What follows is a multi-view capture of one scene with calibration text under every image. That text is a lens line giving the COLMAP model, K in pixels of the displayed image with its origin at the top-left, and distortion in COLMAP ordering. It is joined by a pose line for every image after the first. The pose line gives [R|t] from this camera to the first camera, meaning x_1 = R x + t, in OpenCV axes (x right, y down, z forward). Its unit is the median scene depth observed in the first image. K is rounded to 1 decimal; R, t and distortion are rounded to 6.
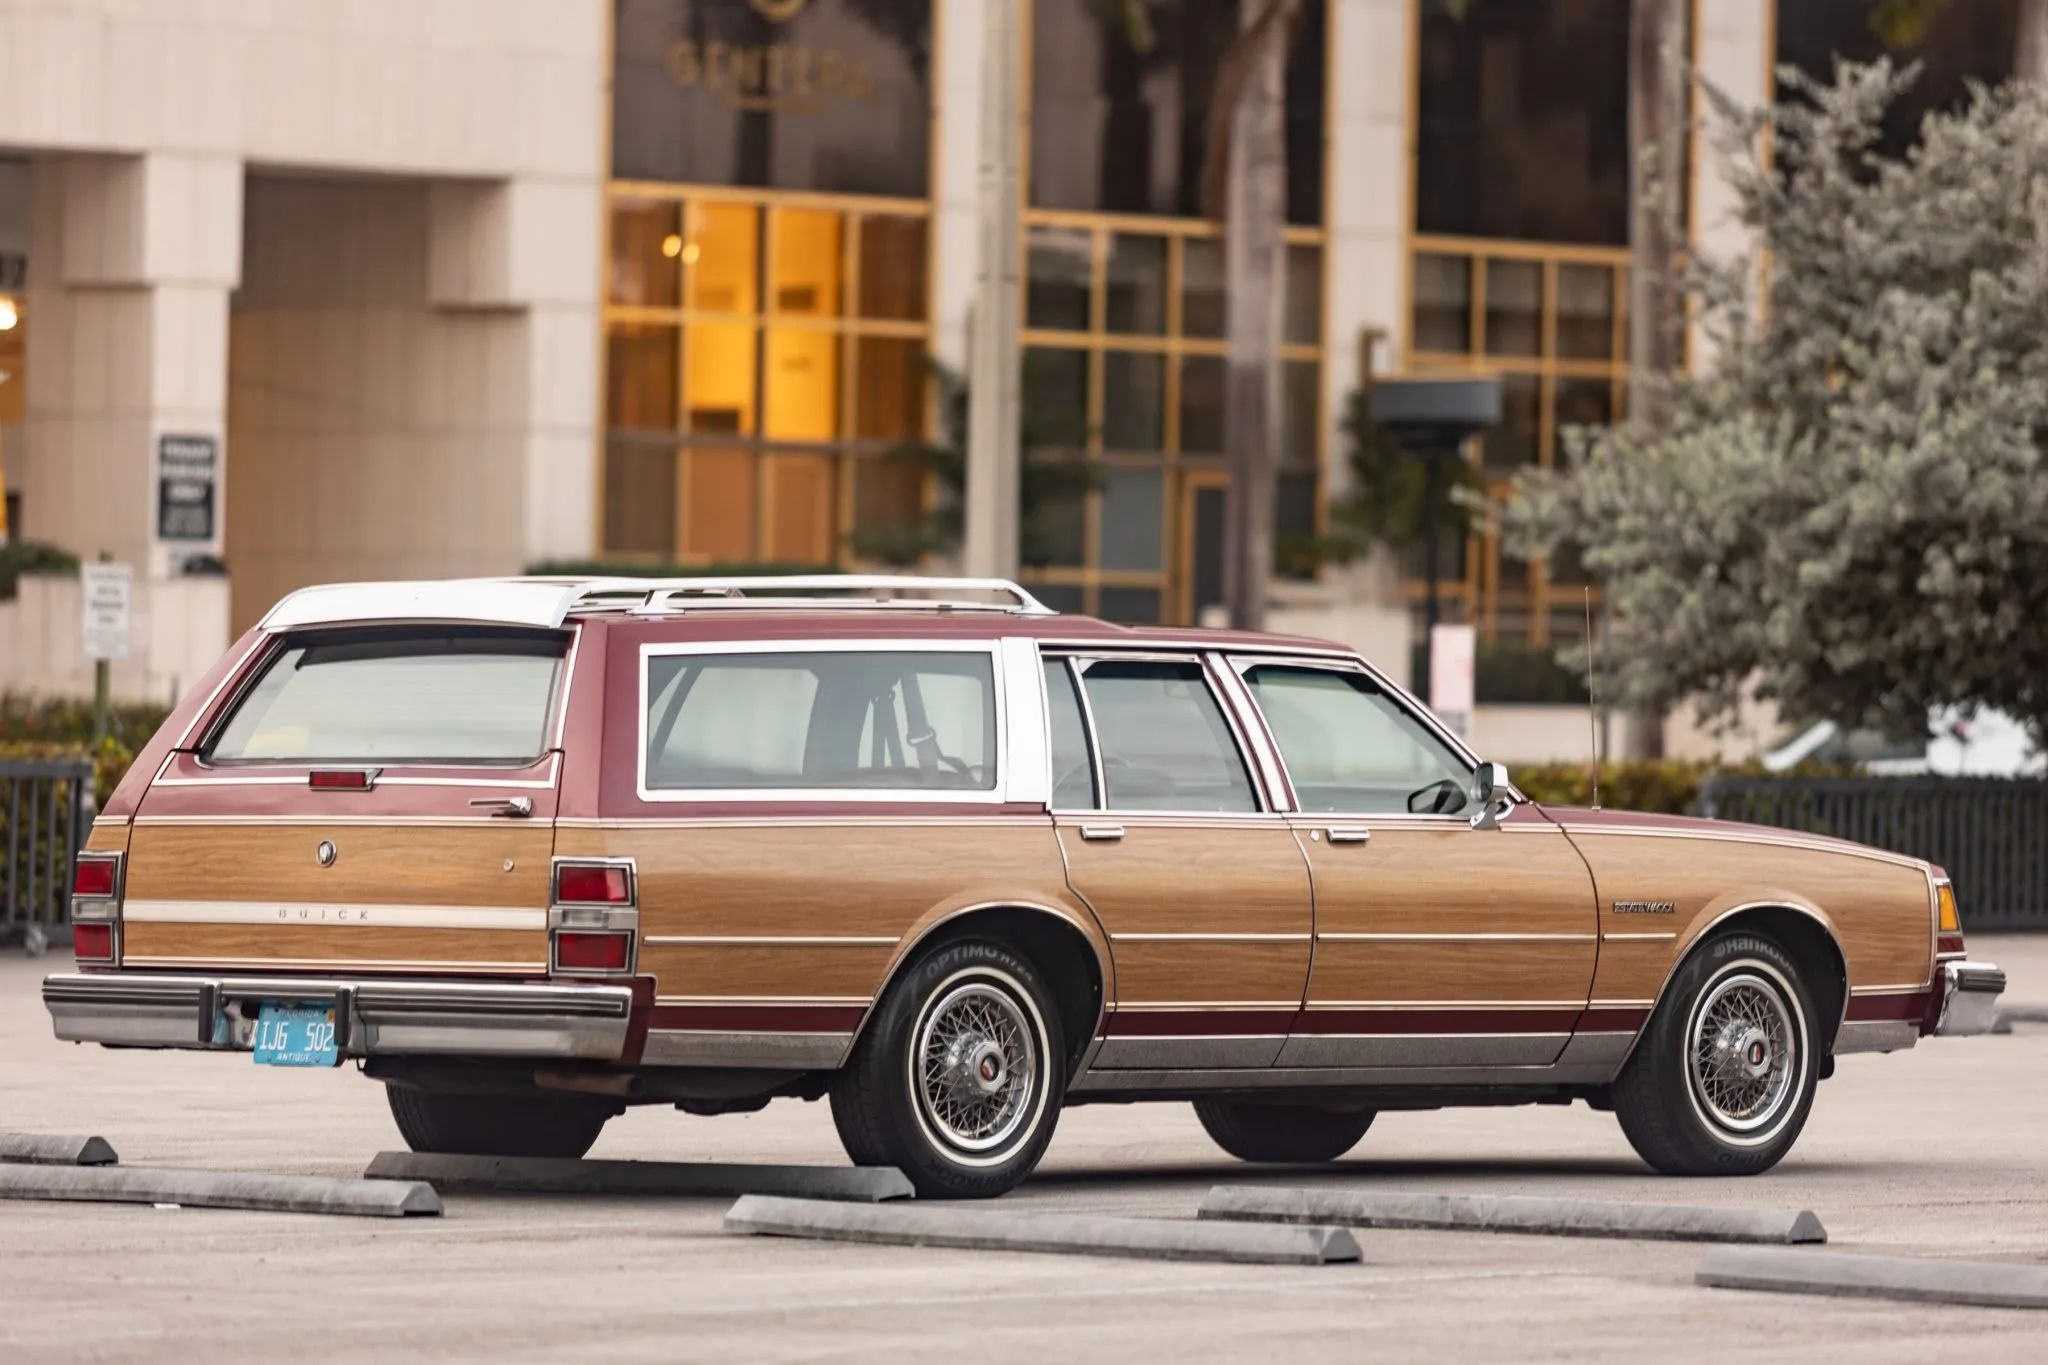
lens RADIAL K [[10497.2, 0, 1024.0], [0, 10497.2, 682.5], [0, 0, 1]] dist [-0.468353, -8.186610]
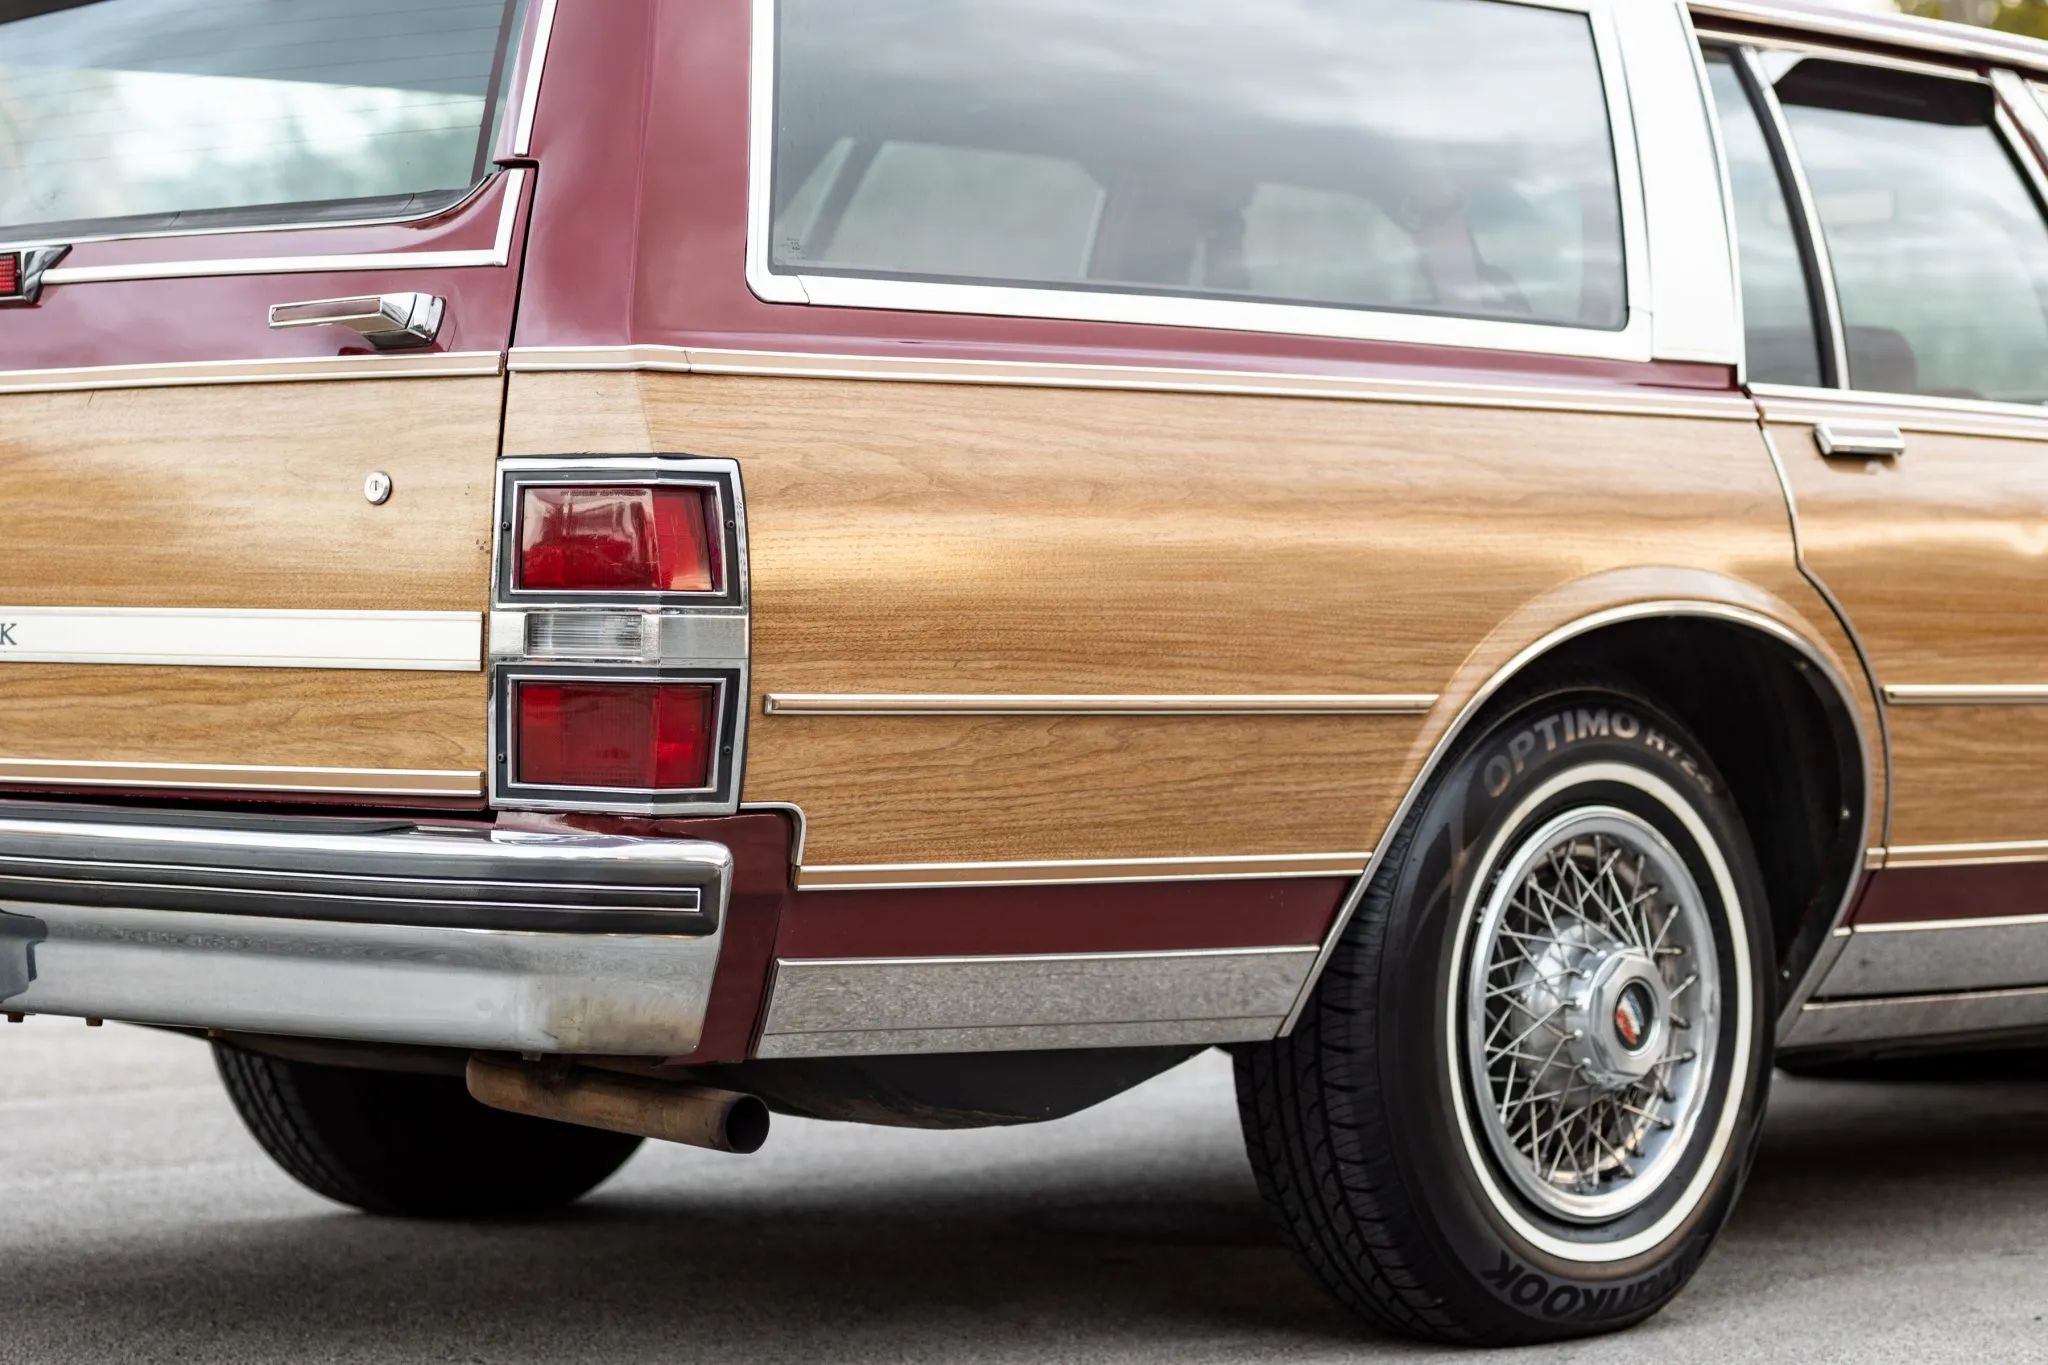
lens RADIAL K [[10497.2, 0, 1024.0], [0, 10497.2, 682.5], [0, 0, 1]] dist [-0.468353, -8.186610]
pose [[0.999916, -0.002570, -0.012672, -0.020137], [0.002866, 0.999722, 0.023406, 0.013698], [0.012609, -0.023440, 0.999646, 0.564840]]
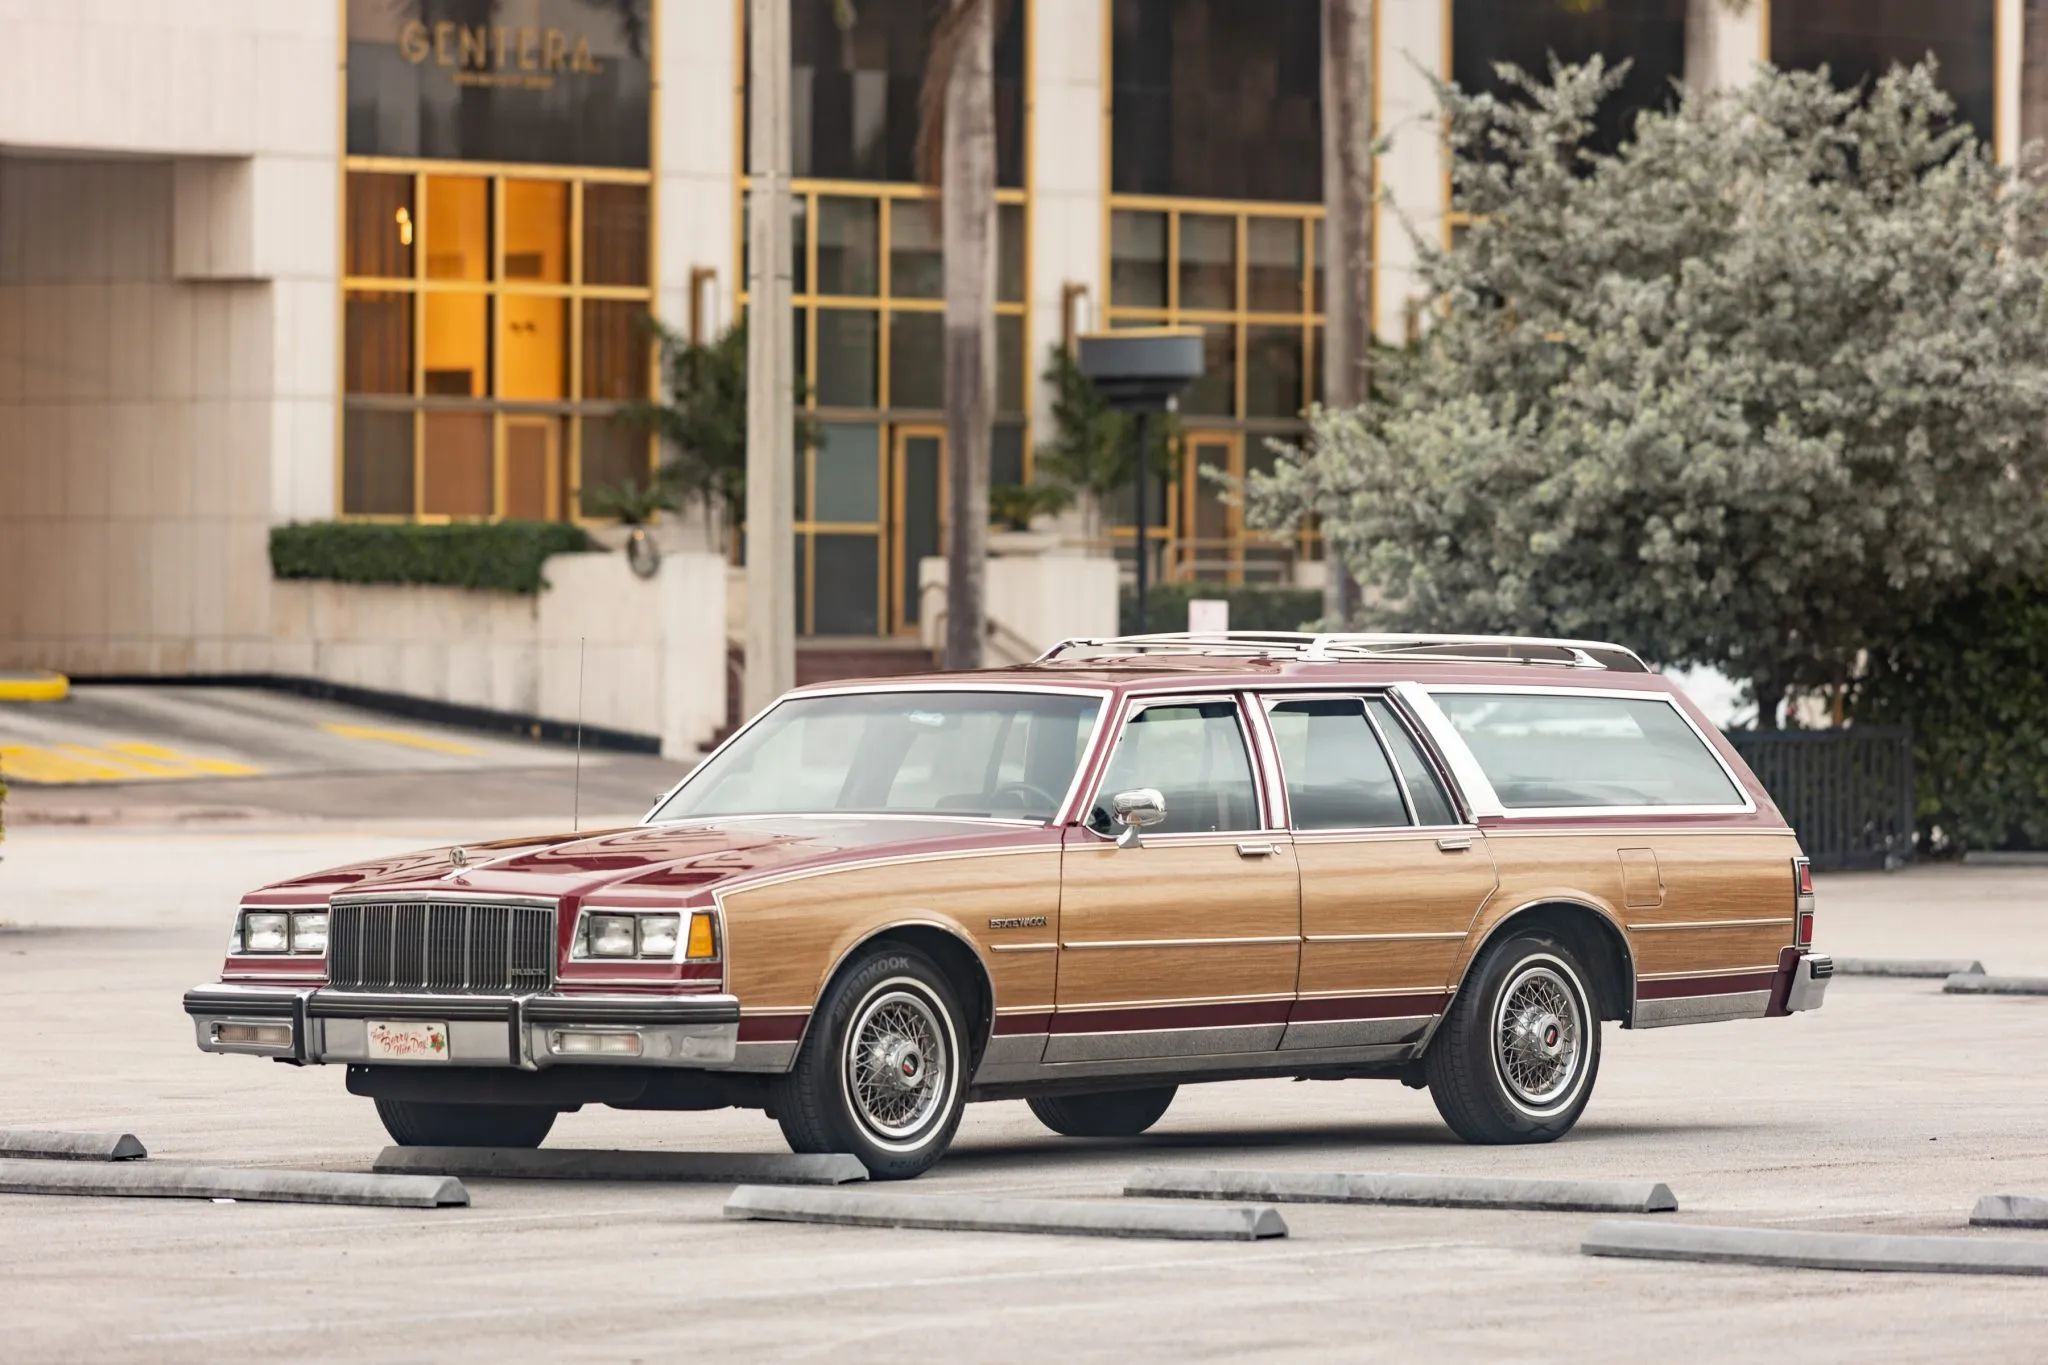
lens RADIAL K [[10497.2, 0, 1024.0], [0, 10497.2, 682.5], [0, 0, 1]] dist [-0.468353, -8.186610]
pose [[0.999209, -0.015640, 0.036551, -0.032390], [0.015269, 0.999829, 0.010420, -0.015788], [-0.036708, -0.009854, 0.999277, -0.134466]]
